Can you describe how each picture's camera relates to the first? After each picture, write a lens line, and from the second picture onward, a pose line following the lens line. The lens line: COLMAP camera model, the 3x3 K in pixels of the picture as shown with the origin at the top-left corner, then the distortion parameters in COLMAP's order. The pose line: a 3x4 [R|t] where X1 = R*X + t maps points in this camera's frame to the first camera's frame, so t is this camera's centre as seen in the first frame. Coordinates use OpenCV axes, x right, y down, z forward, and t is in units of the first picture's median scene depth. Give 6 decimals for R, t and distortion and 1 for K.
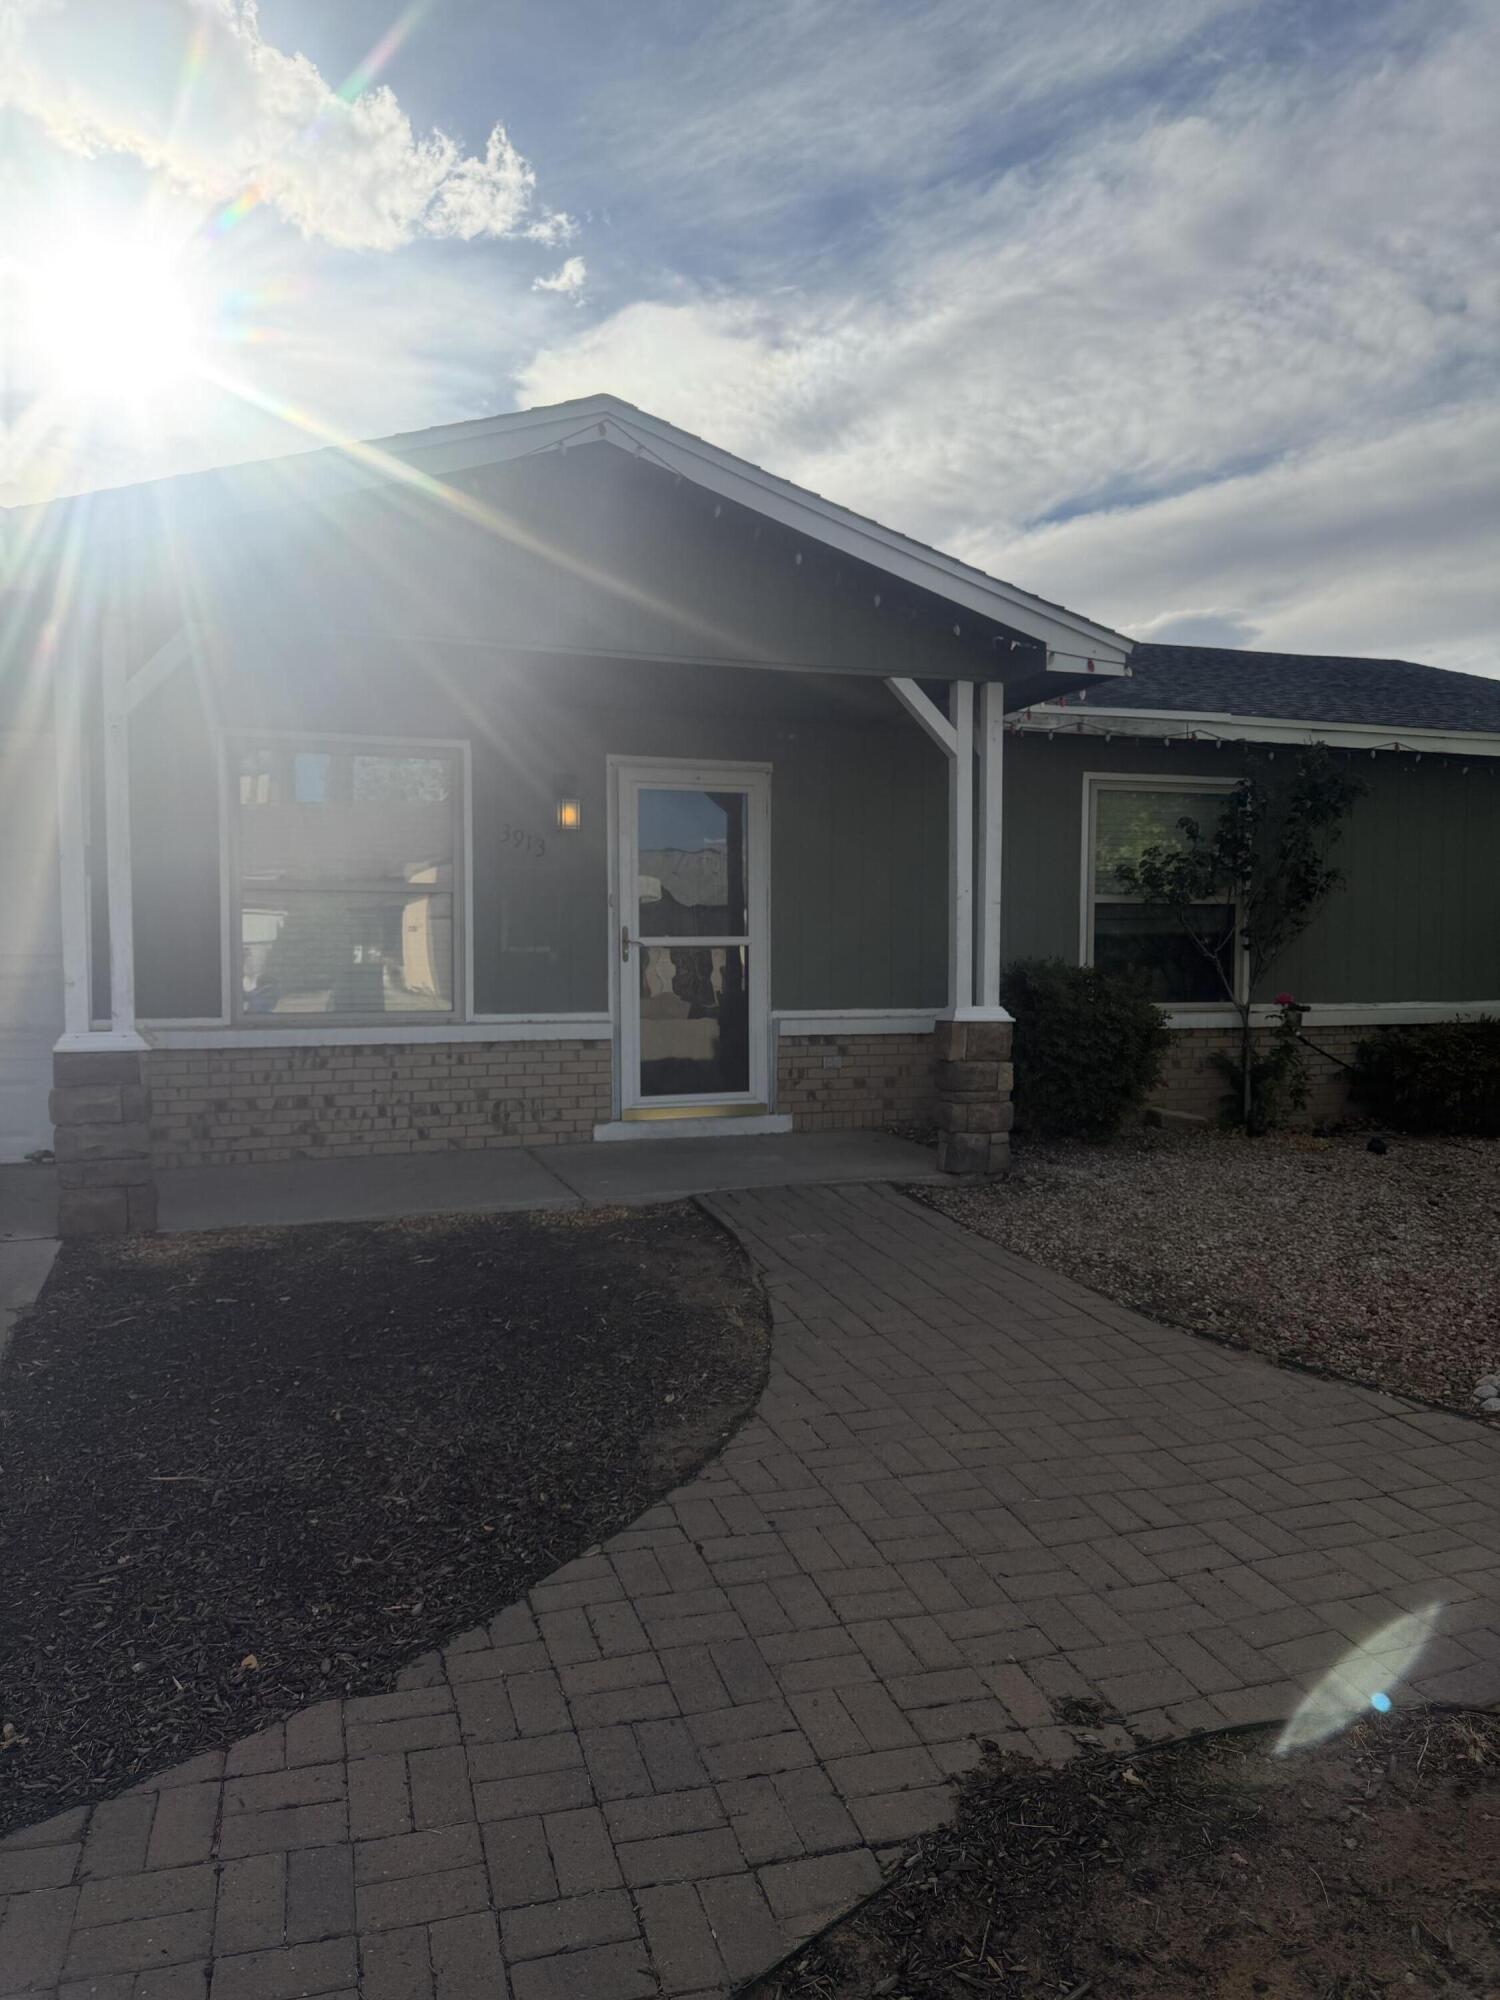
lens RADIAL K [[1400.9, 0, 741.3], [0, 1400.9, 1026.1], [0, 0, 1]] dist [0.049218, -0.058417]
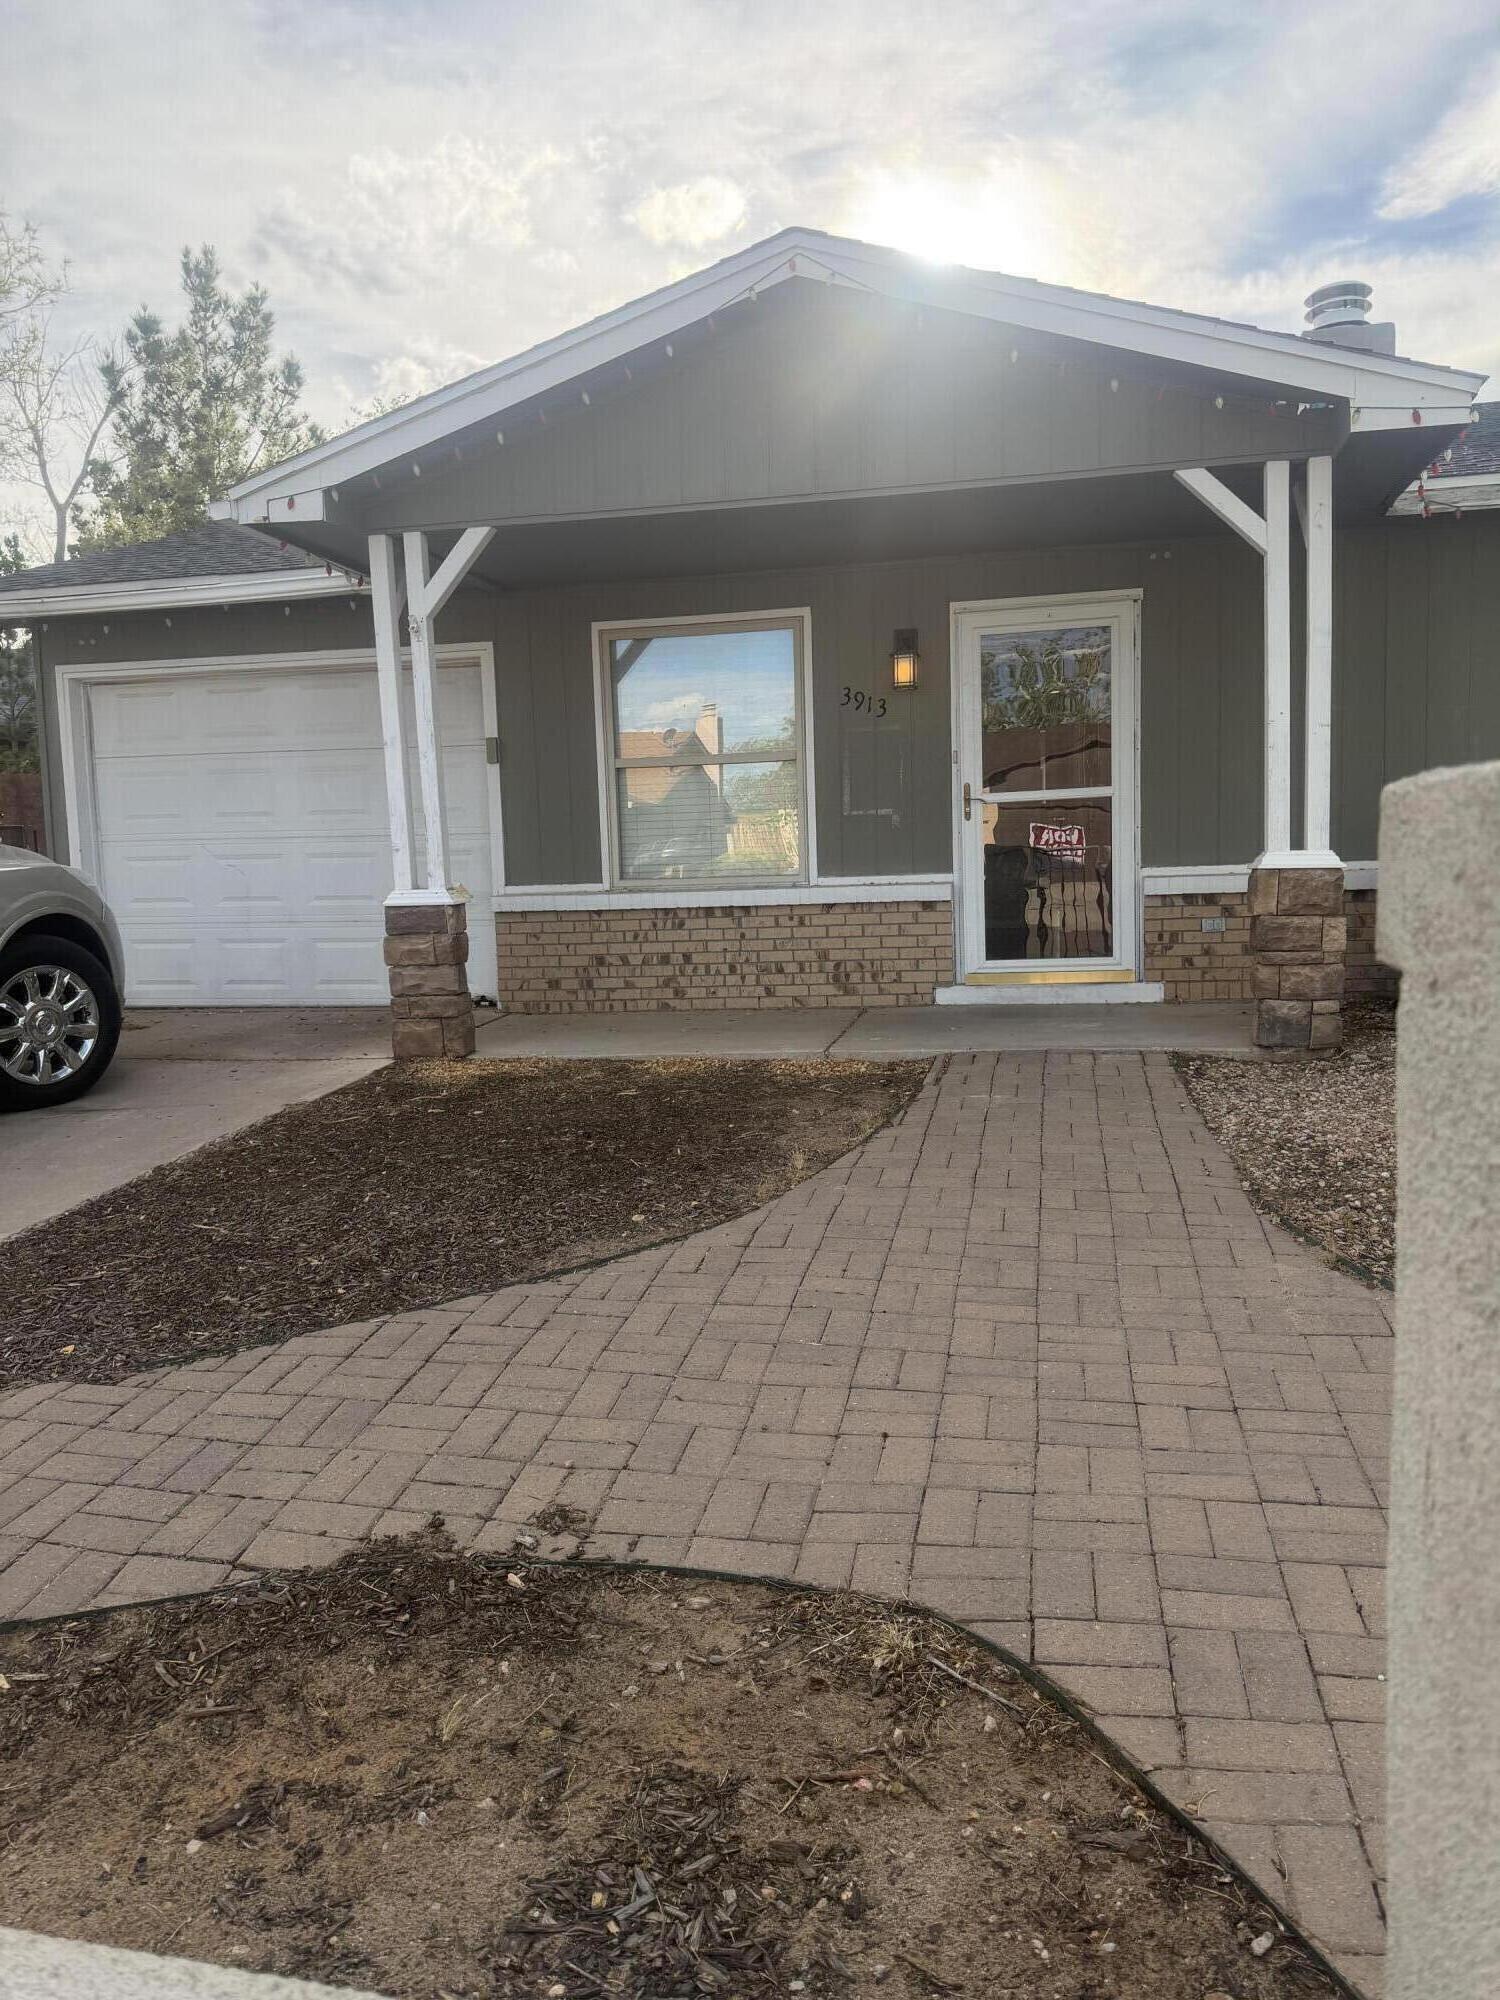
lens RADIAL K [[1397.4, 0, 745.4], [0, 1397.4, 999.9], [0, 0, 1]] dist [0.111782, -0.182364]
pose [[0.859311, 0.024790, -0.510853, 0.307421], [0.003861, 0.998482, 0.054947, 0.026131], [0.511440, -0.049189, 0.857910, 0.087561]]
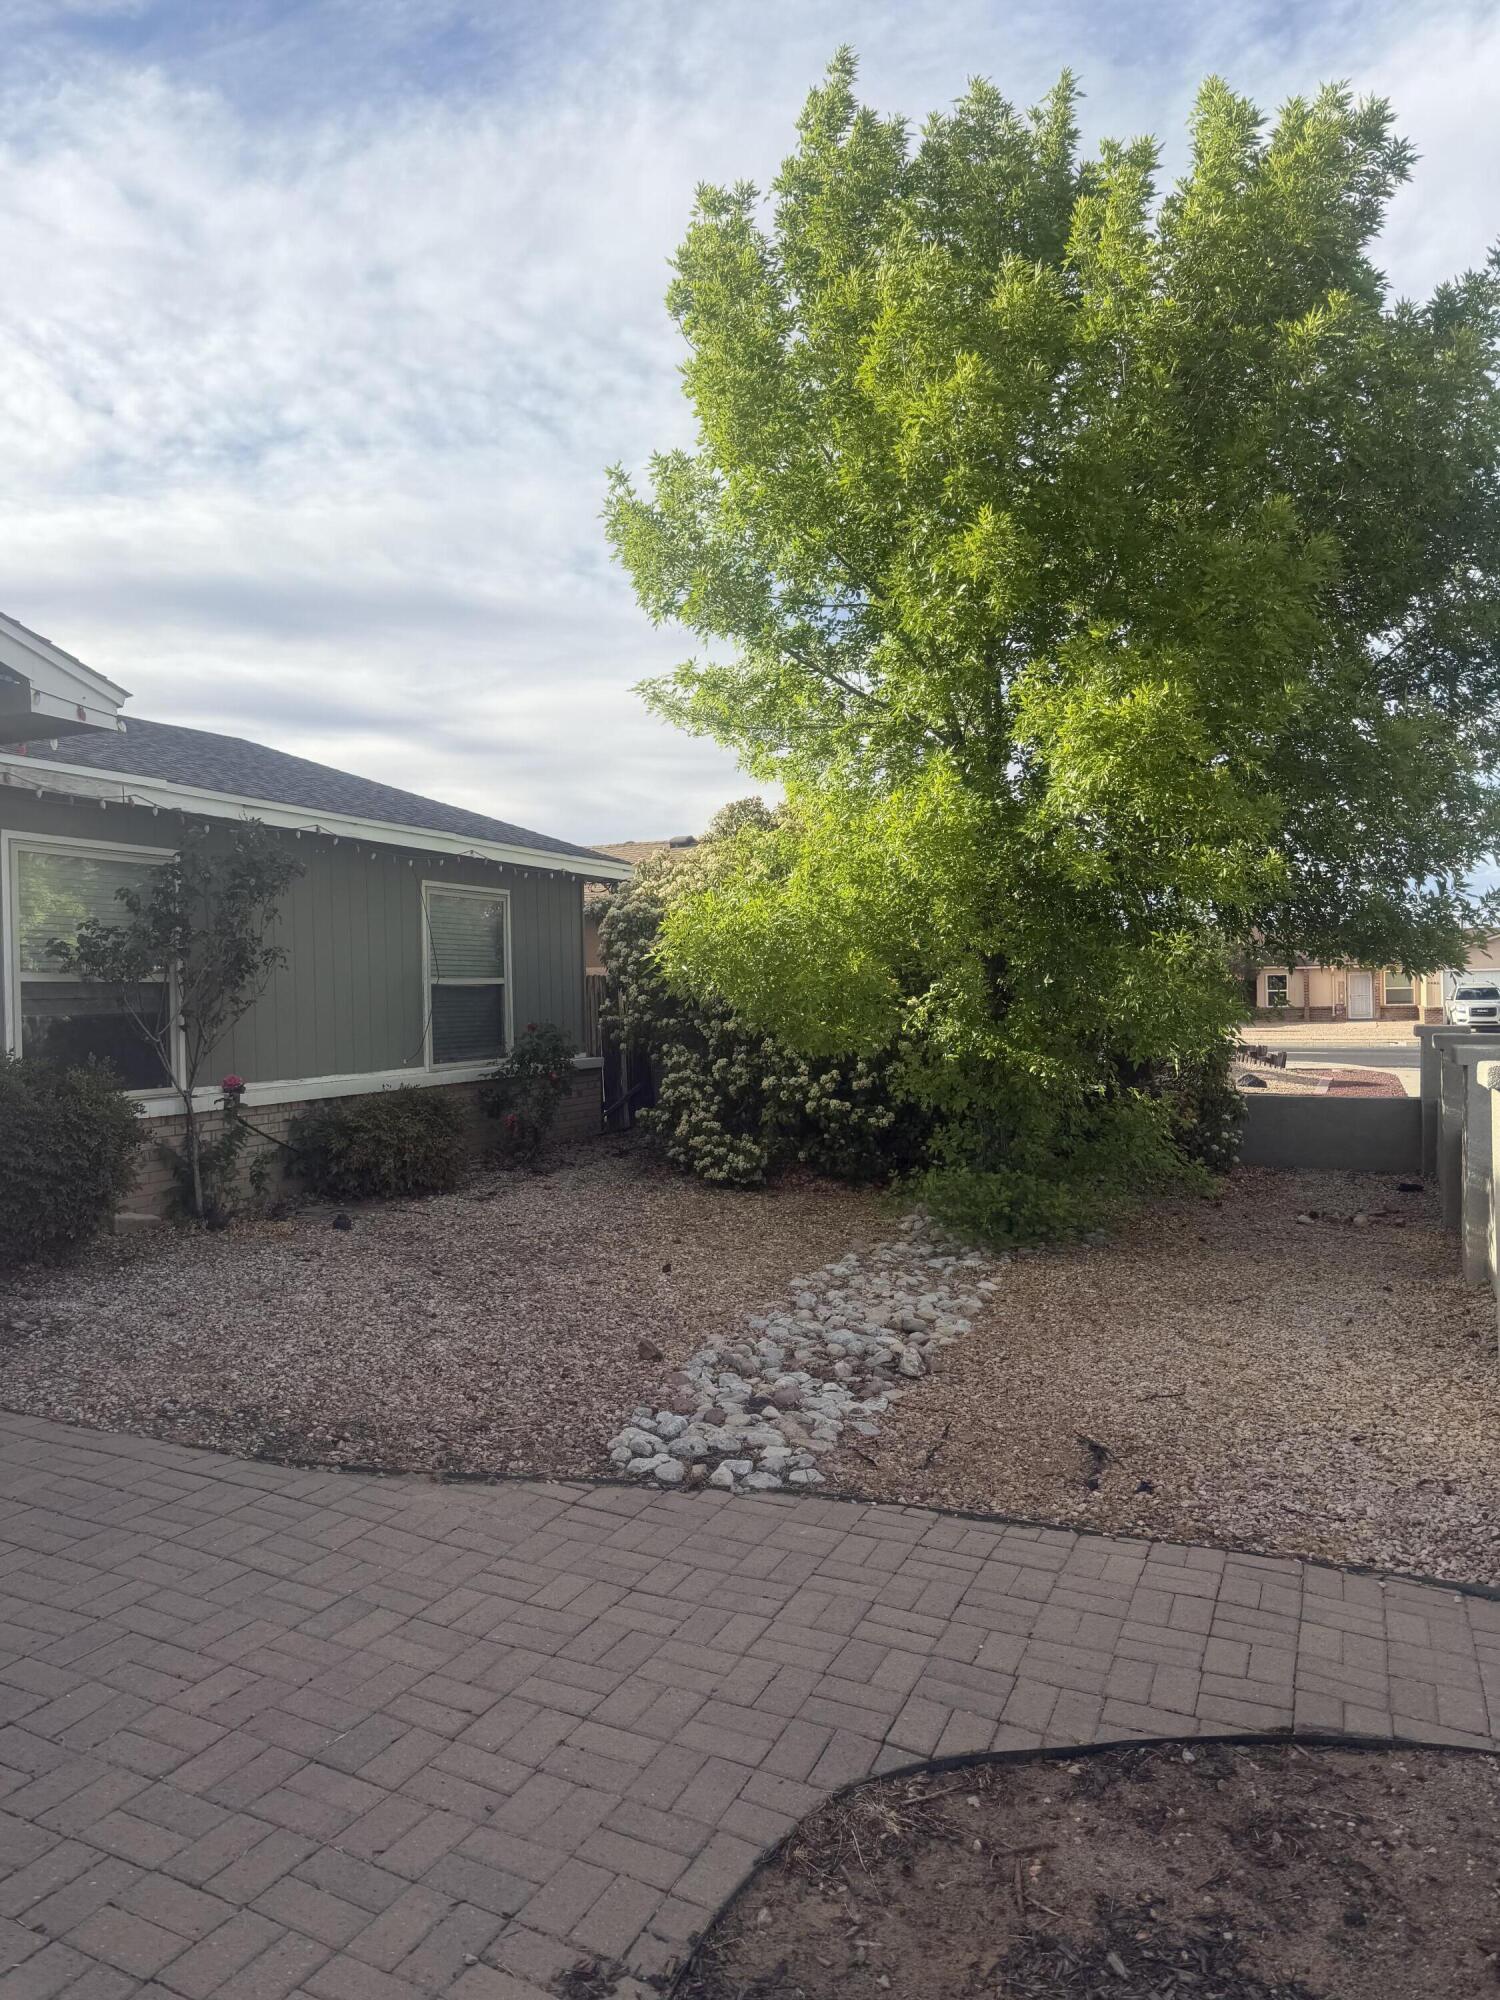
lens RADIAL K [[1400.9, 0, 741.3], [0, 1400.9, 1026.1], [0, 0, 1]] dist [0.049218, -0.058417]
pose [[0.676418, -0.029737, 0.735917, -0.108256], [0.063245, 0.997839, -0.017811, -0.022478], [-0.733797, 0.058591, 0.676837, 0.119568]]
